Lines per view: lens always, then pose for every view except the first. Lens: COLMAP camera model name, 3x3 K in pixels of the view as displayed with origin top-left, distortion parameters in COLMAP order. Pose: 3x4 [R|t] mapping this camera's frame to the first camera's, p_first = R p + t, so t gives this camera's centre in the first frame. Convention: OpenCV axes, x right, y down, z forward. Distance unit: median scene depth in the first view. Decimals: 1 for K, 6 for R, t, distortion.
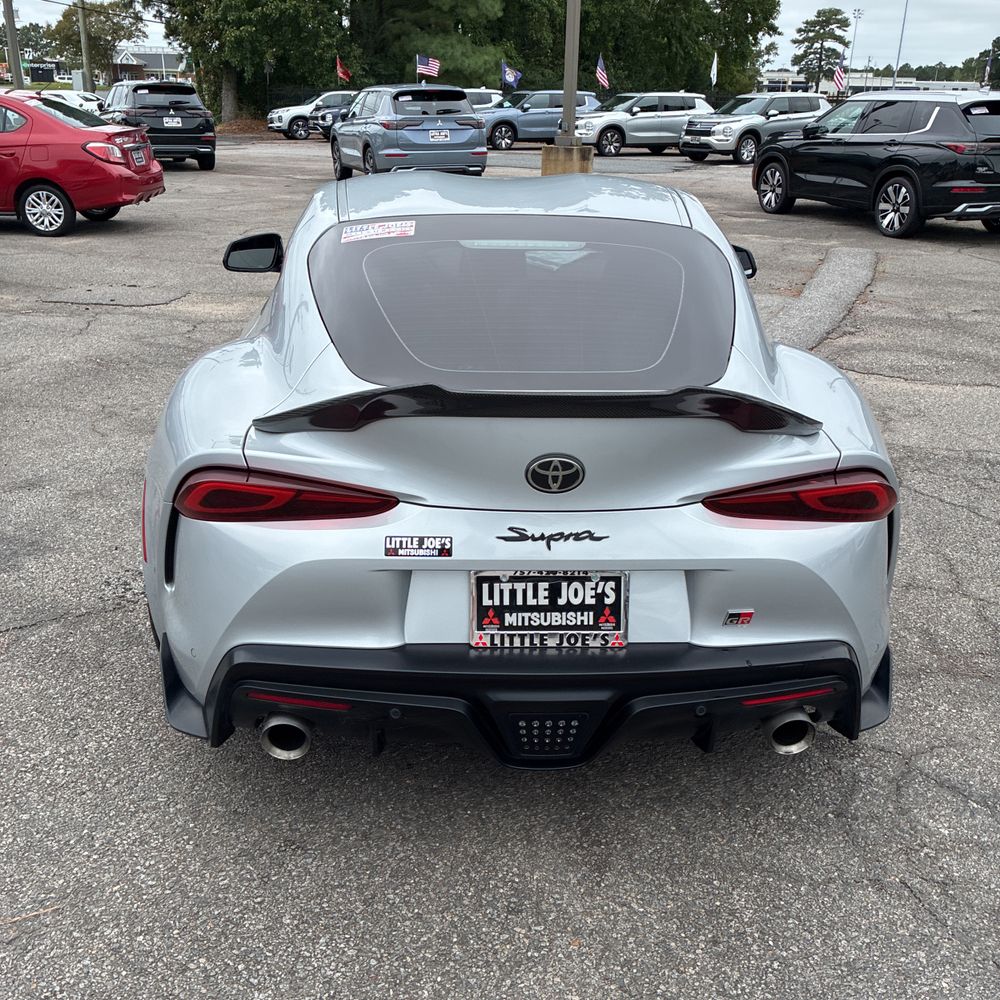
lens RADIAL K [[1014.1, 0, 504.2], [0, 1014.1, 494.7], [0, 0, 1]] dist [0.014725, 0.004376]
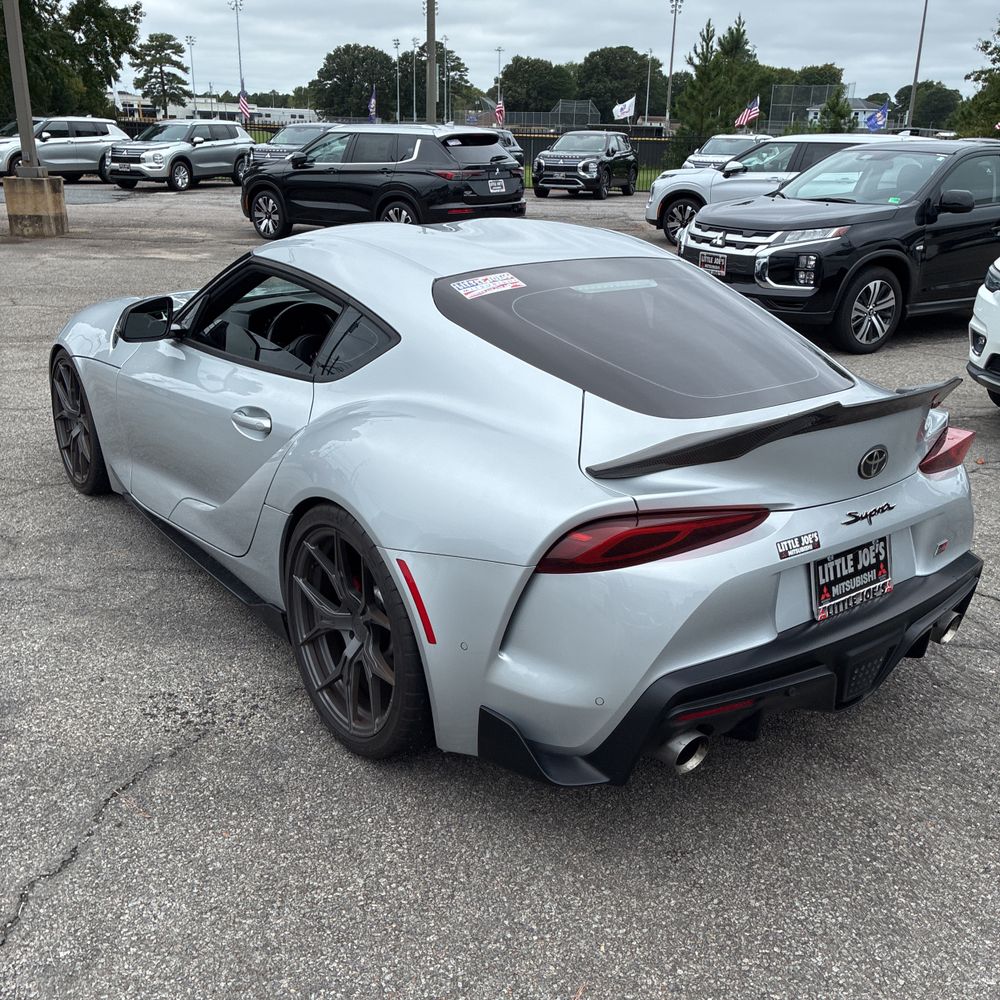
lens RADIAL K [[1025.7, 0, 517.2], [0, 1025.7, 475.8], [0, 0, 1]] dist [0.017821, -0.009520]
pose [[0.811890, -0.181846, 0.554767, -0.165428], [0.203125, 0.978869, 0.023594, -0.020216], [-0.547335, 0.093532, 0.831671, 0.031096]]
